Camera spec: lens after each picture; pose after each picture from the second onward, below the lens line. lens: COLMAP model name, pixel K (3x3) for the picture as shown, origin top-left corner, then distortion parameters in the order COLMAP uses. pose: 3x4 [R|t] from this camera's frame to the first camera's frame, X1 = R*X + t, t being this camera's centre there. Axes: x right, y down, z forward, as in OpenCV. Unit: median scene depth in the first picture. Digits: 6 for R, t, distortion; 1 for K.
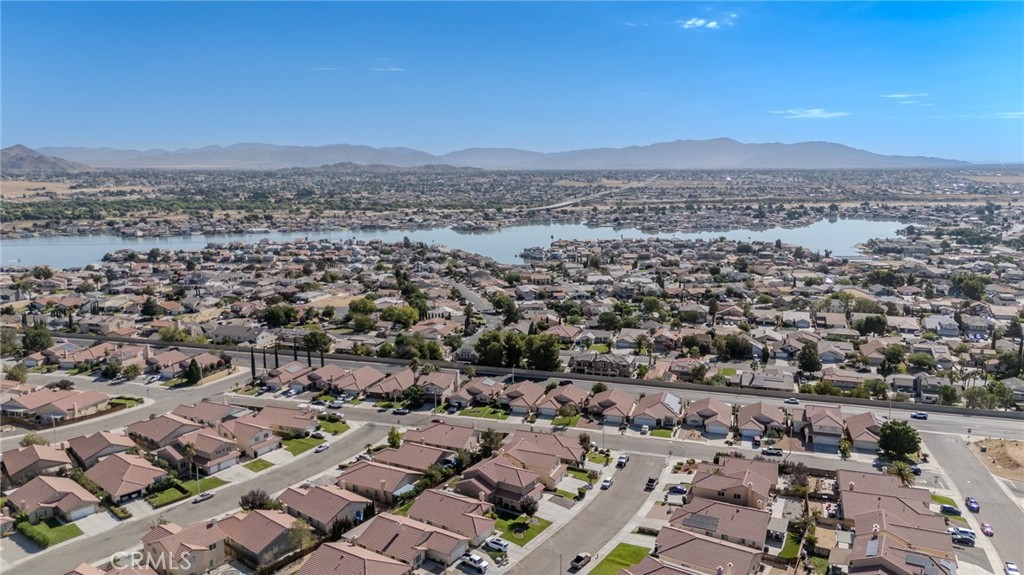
lens RADIAL K [[705.5, 0, 543.8], [0, 705.5, 288.1], [0, 0, 1]] dist [0.084588, -0.112538]
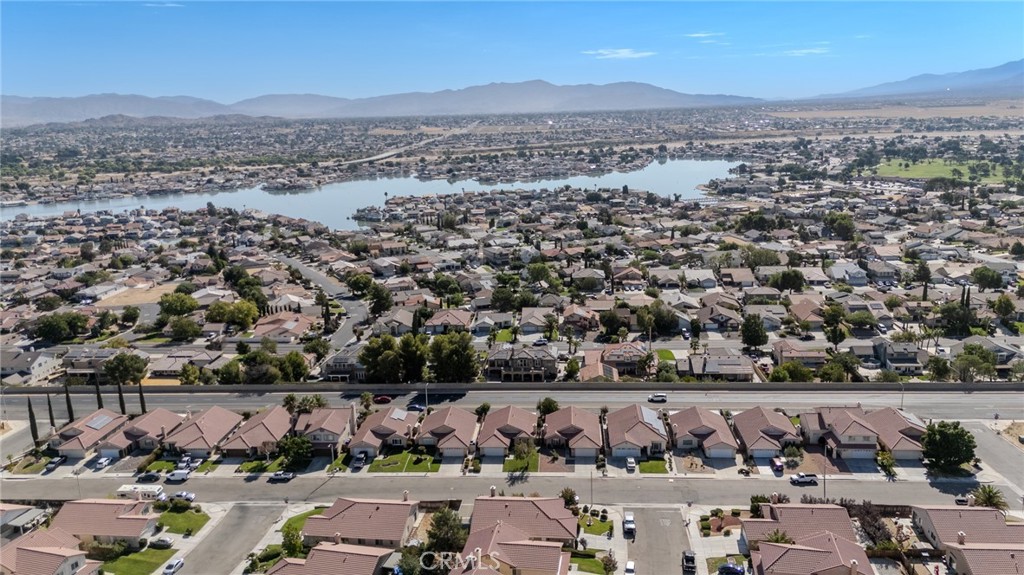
lens RADIAL K [[731.2, 0, 517.6], [0, 731.2, 287.0], [0, 0, 1]] dist [0.068607, -0.061755]
pose [[0.975548, -0.077385, 0.205714, -0.042667], [0.064152, 0.995465, 0.070245, -0.017477], [-0.210217, -0.055330, 0.976088, 0.100467]]
